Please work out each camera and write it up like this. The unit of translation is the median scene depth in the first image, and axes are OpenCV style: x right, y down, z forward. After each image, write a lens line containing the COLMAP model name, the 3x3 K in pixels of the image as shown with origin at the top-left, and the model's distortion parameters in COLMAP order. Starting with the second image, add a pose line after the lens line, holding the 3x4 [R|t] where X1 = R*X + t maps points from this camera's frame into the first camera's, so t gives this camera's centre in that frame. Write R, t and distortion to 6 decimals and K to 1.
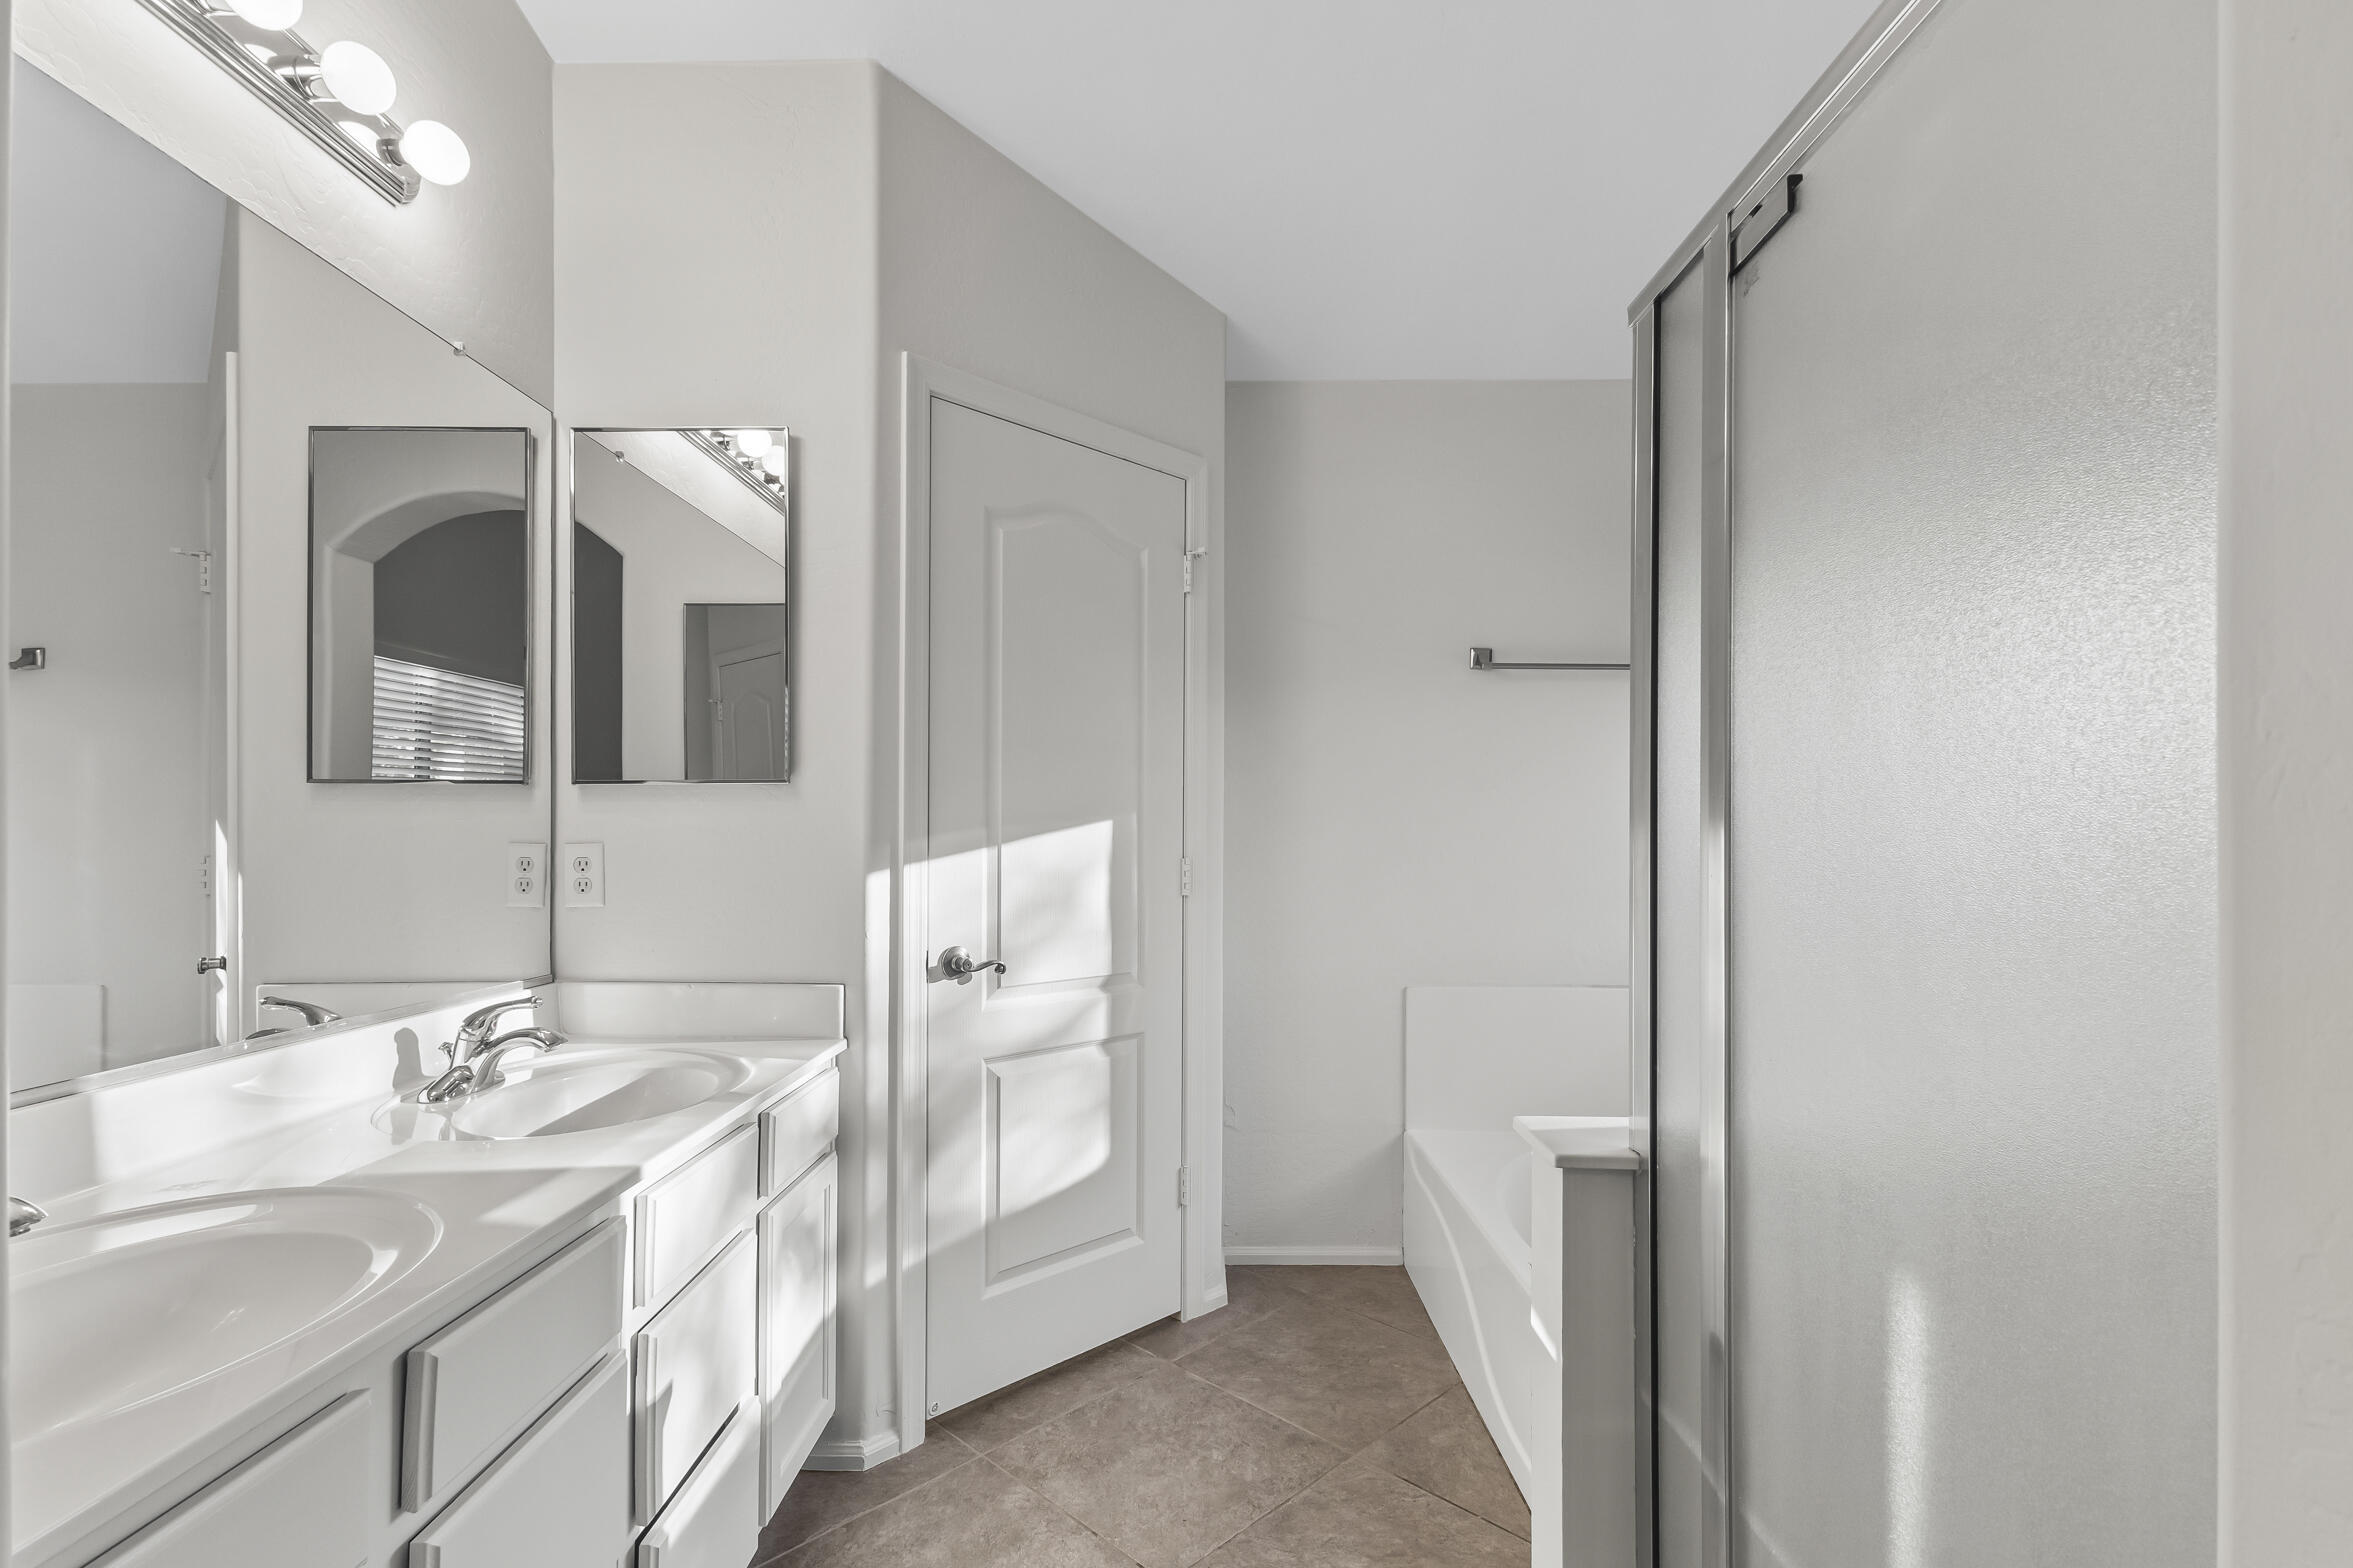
lens RADIAL K [[1073.8, 0, 1169.2], [0, 1073.8, 830.2], [0, 0, 1]] dist [0.002808, 0.000255]
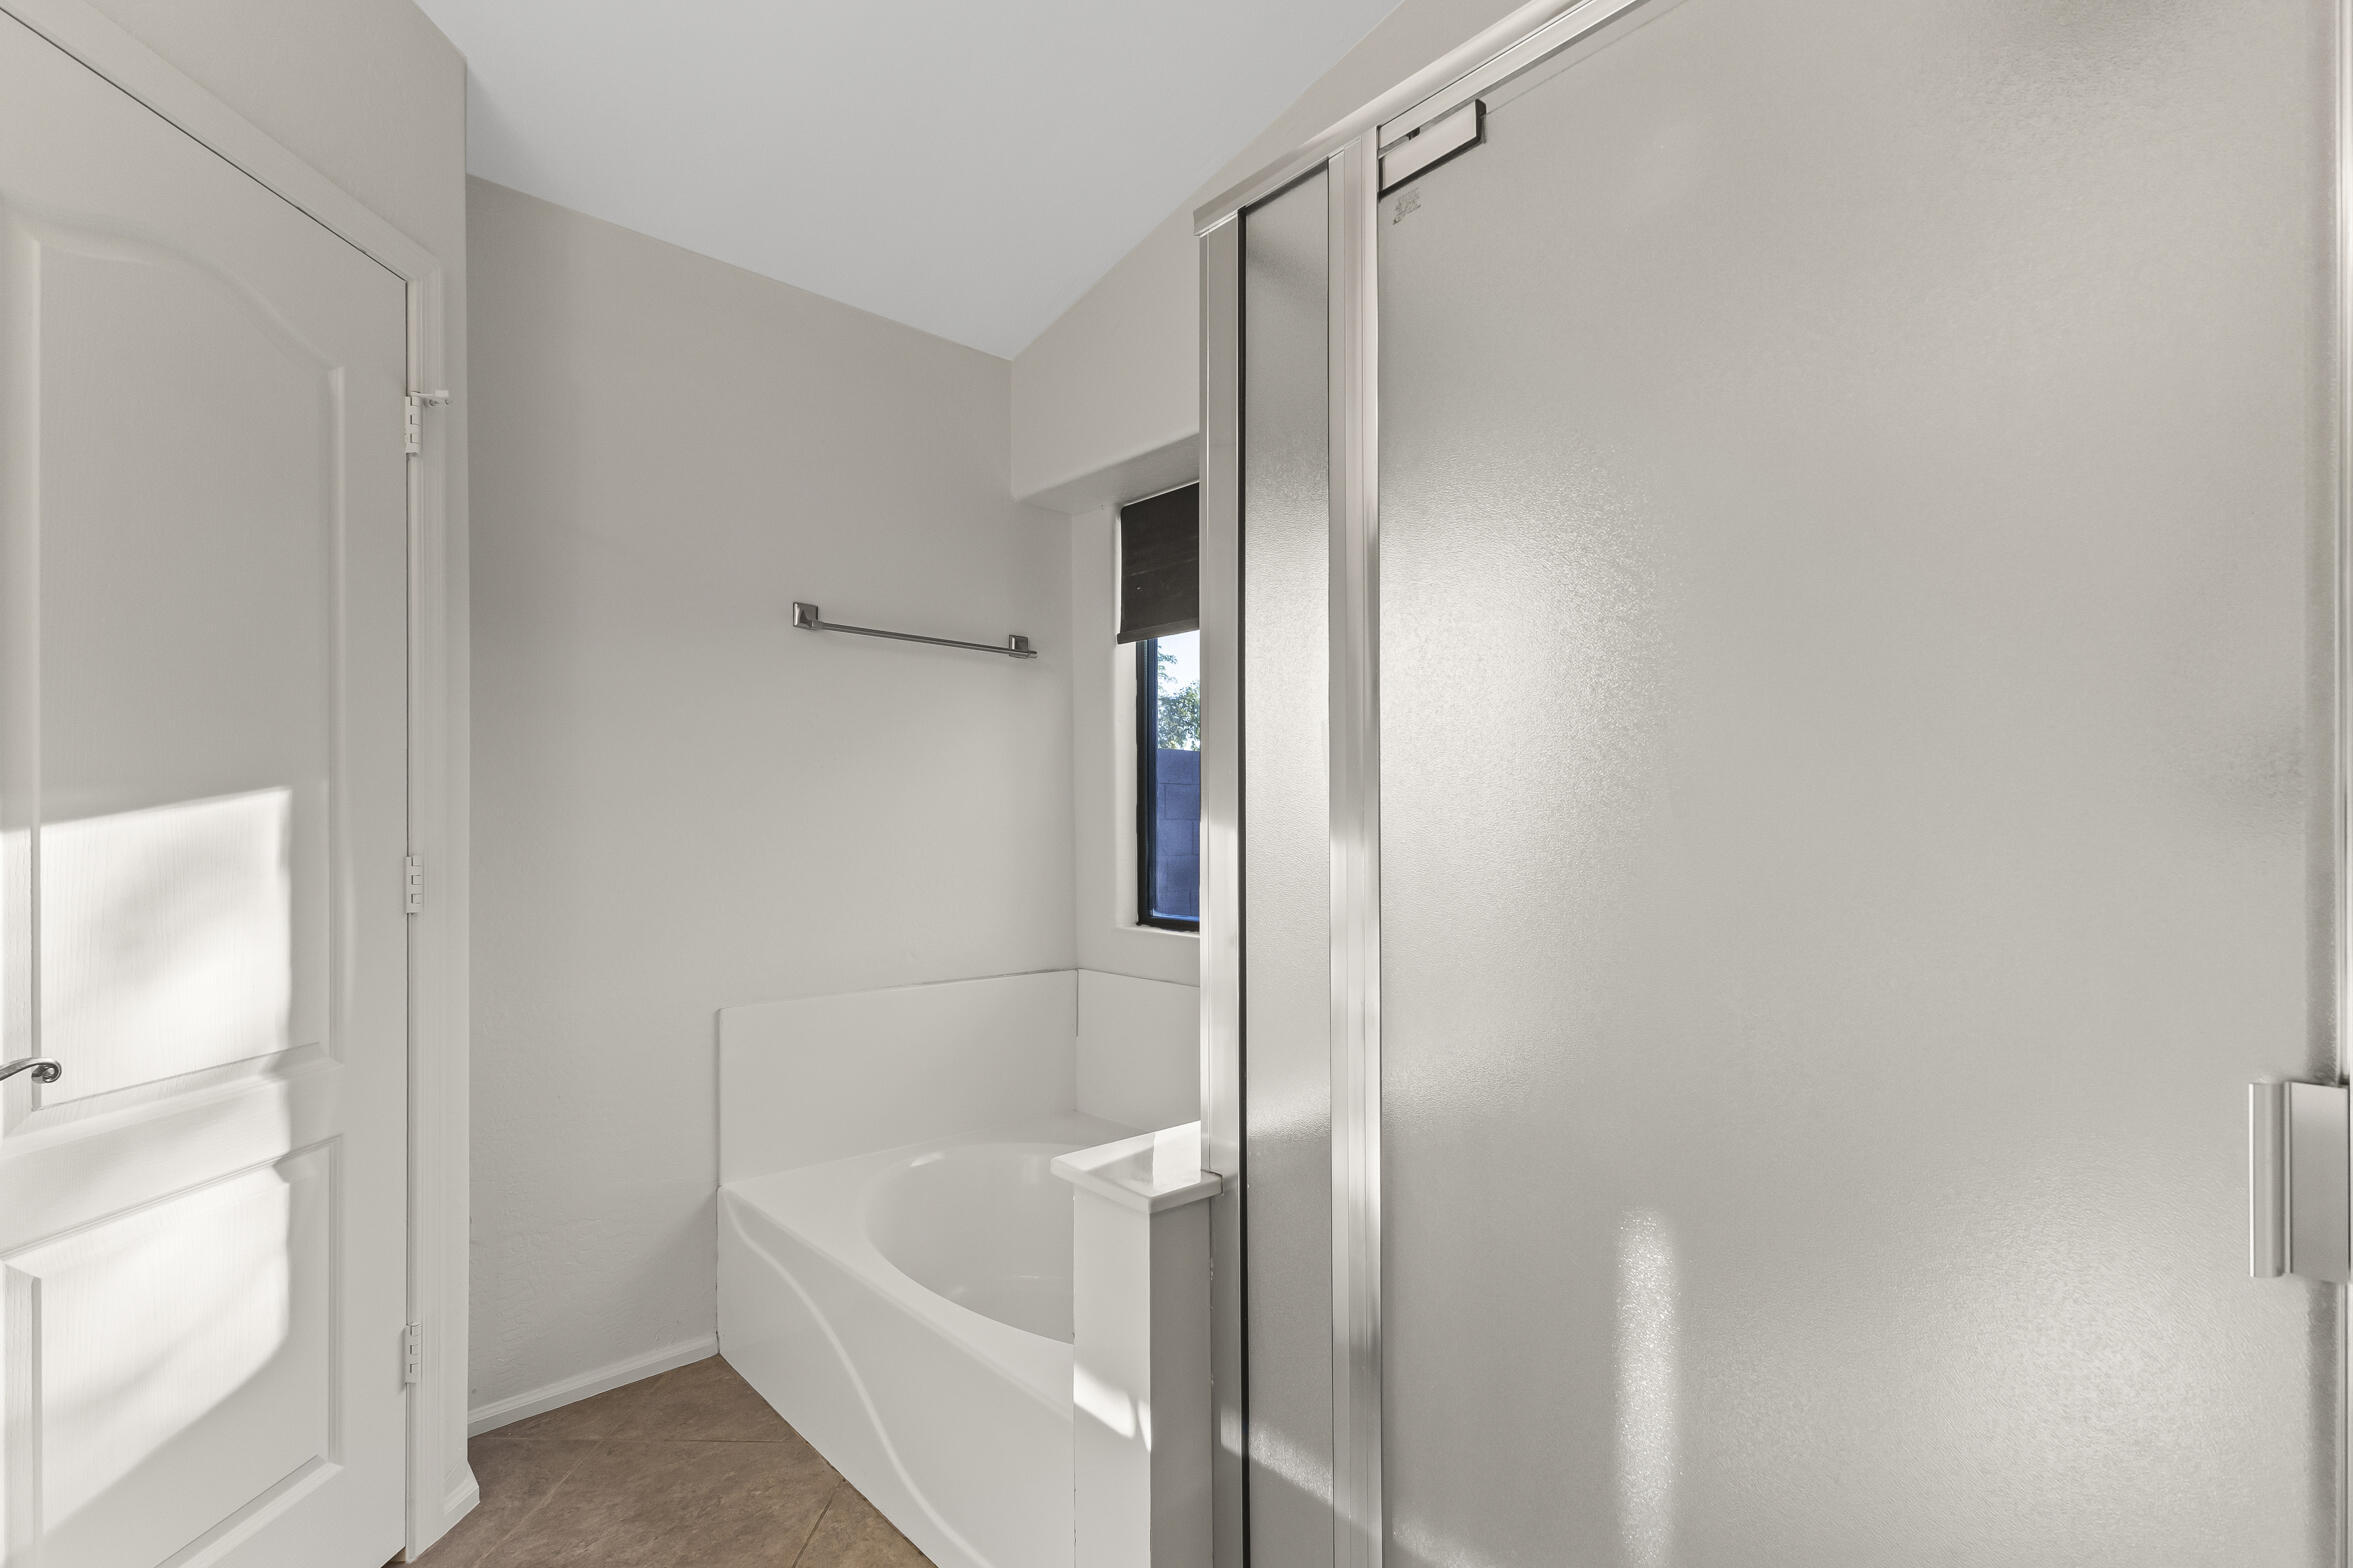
lens RADIAL K [[1081.2, 0, 1175.7], [0, 1081.2, 824.4], [0, 0, 1]] dist [0.012427, -0.000530]
pose [[0.729388, -0.004086, 0.684088, -0.100787], [0.002200, 0.999991, 0.003627, 0.005129], [-0.684097, -0.001140, 0.729390, 0.192192]]
